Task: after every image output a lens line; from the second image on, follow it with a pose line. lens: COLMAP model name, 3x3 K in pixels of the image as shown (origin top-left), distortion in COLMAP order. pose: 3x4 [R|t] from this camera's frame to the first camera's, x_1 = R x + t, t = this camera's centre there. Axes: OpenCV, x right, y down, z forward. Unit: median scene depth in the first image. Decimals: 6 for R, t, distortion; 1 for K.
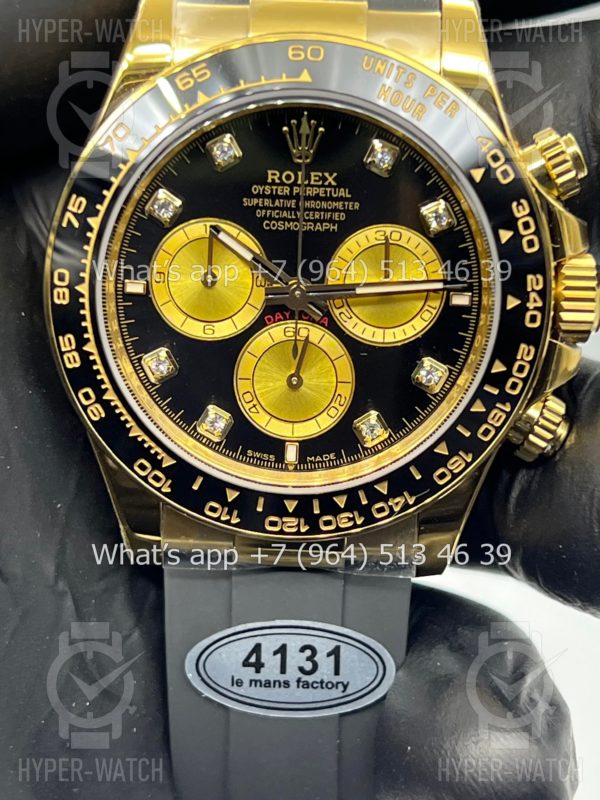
lens RADIAL K [[1860.0, 0, 289.5], [0, 1860.0, 404.4], [0, 0, 1]] dist [0.205693, -0.064811]
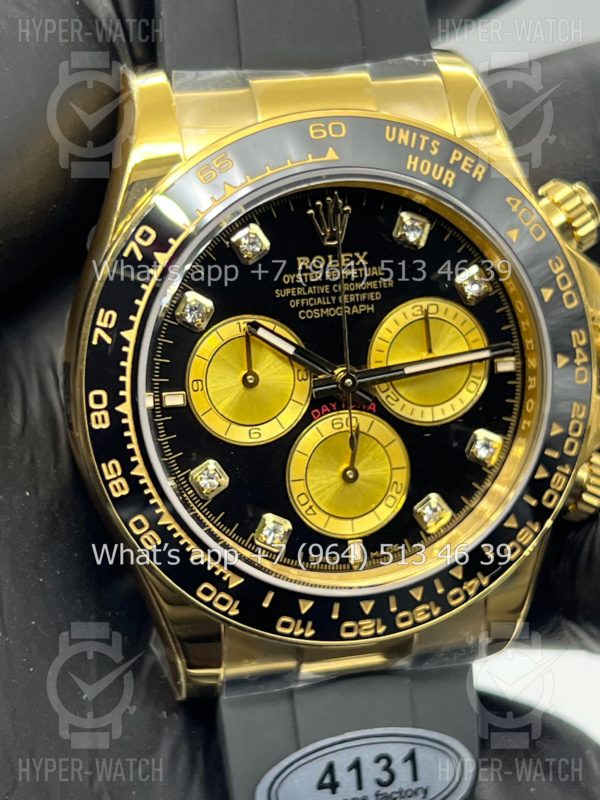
lens RADIAL K [[1860.0, 0, 289.5], [0, 1860.0, 404.4], [0, 0, 1]] dist [0.205693, -0.064811]
pose [[0.959438, -0.138097, 0.245780, -0.254974], [0.151036, 0.987926, -0.034502, -0.019975], [-0.238048, 0.070224, 0.968711, 0.093637]]
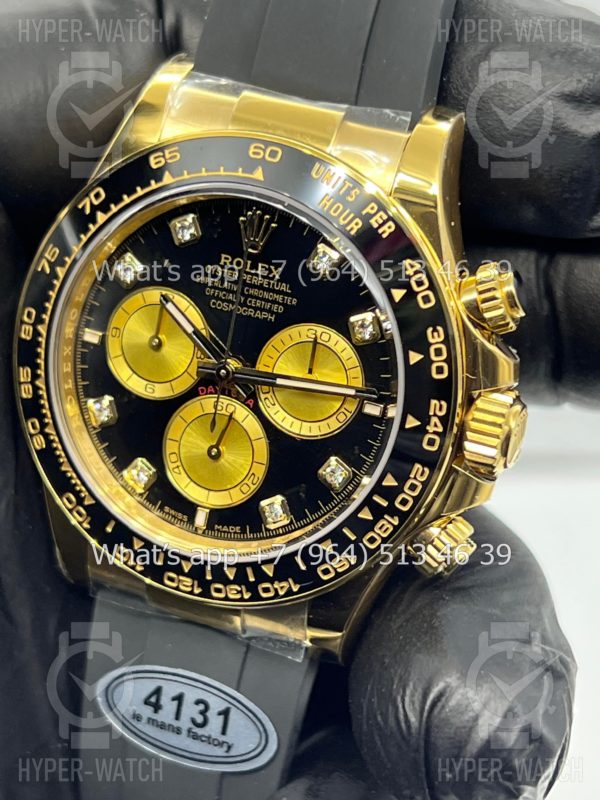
lens RADIAL K [[1872.2, 0, 290.4], [0, 1872.2, 396.6], [0, 0, 1]] dist [0.214688, -0.058994]
pose [[0.932117, 0.201997, -0.300591, 0.360274], [-0.202882, 0.978785, 0.028616, -0.083513], [0.299994, 0.034311, 0.953324, -0.005672]]
